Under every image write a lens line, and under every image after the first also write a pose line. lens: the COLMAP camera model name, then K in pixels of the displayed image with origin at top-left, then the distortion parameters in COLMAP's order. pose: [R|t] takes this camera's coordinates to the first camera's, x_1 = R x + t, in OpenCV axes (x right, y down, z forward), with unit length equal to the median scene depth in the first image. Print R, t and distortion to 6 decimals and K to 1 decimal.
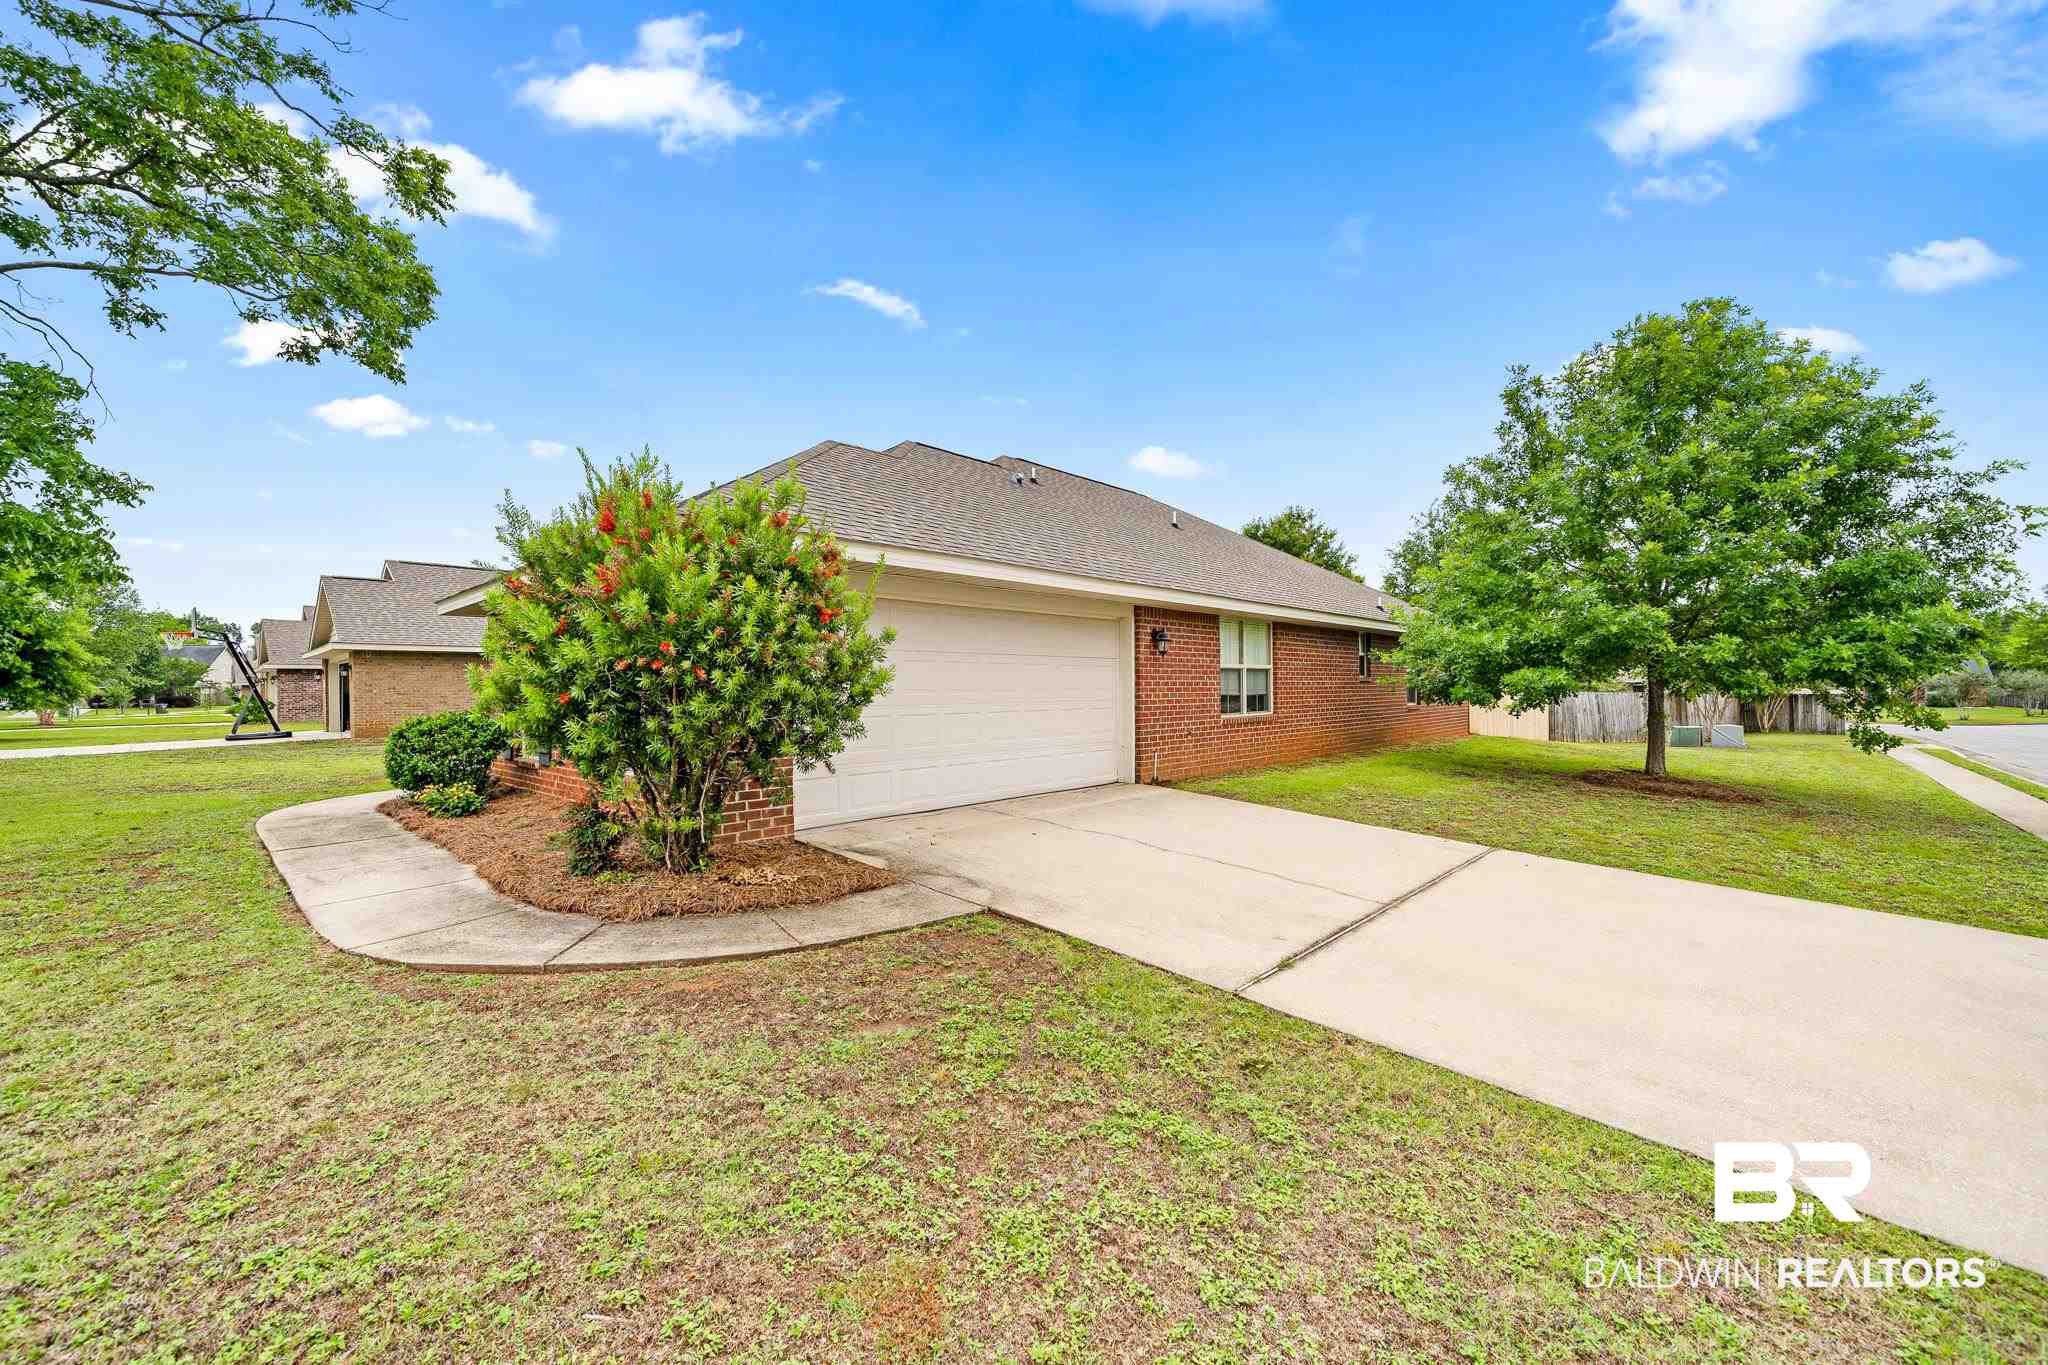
lens RADIAL K [[801.7, 0, 1028.0], [0, 801.7, 688.2], [0, 0, 1]] dist [0.000125, -0.000572]
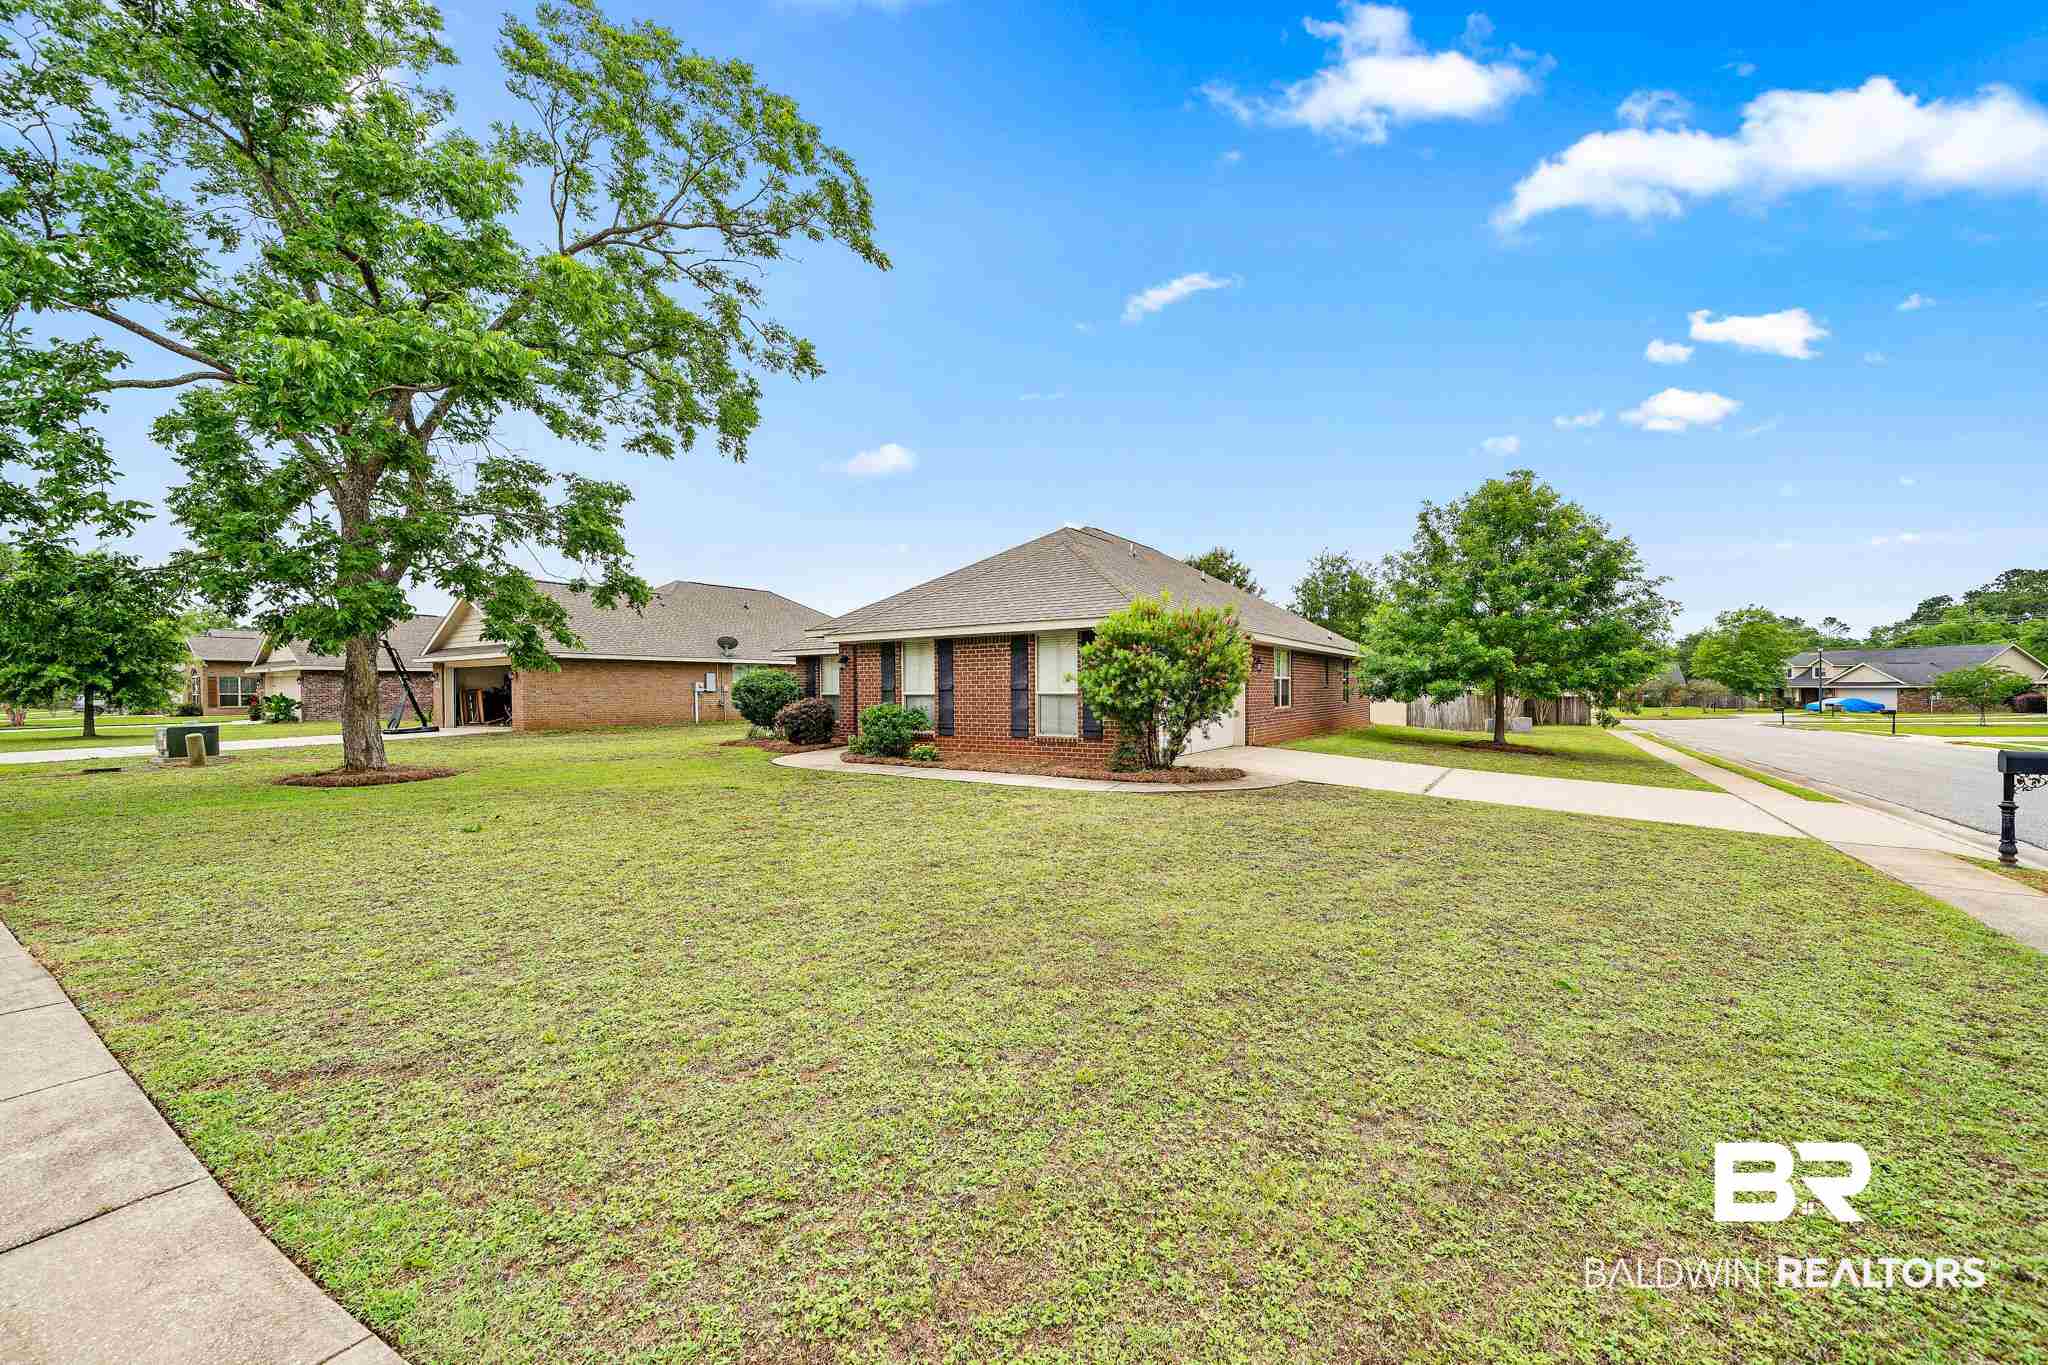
lens RADIAL K [[801.7, 0, 1028.0], [0, 801.7, 688.7], [0, 0, 1]] dist [0.000125, -0.000572]
pose [[0.982994, 0.003157, 0.183610, -0.568747], [-0.002614, 0.999991, -0.003200, 0.001732], [-0.183619, 0.002666, 0.982994, -0.543951]]
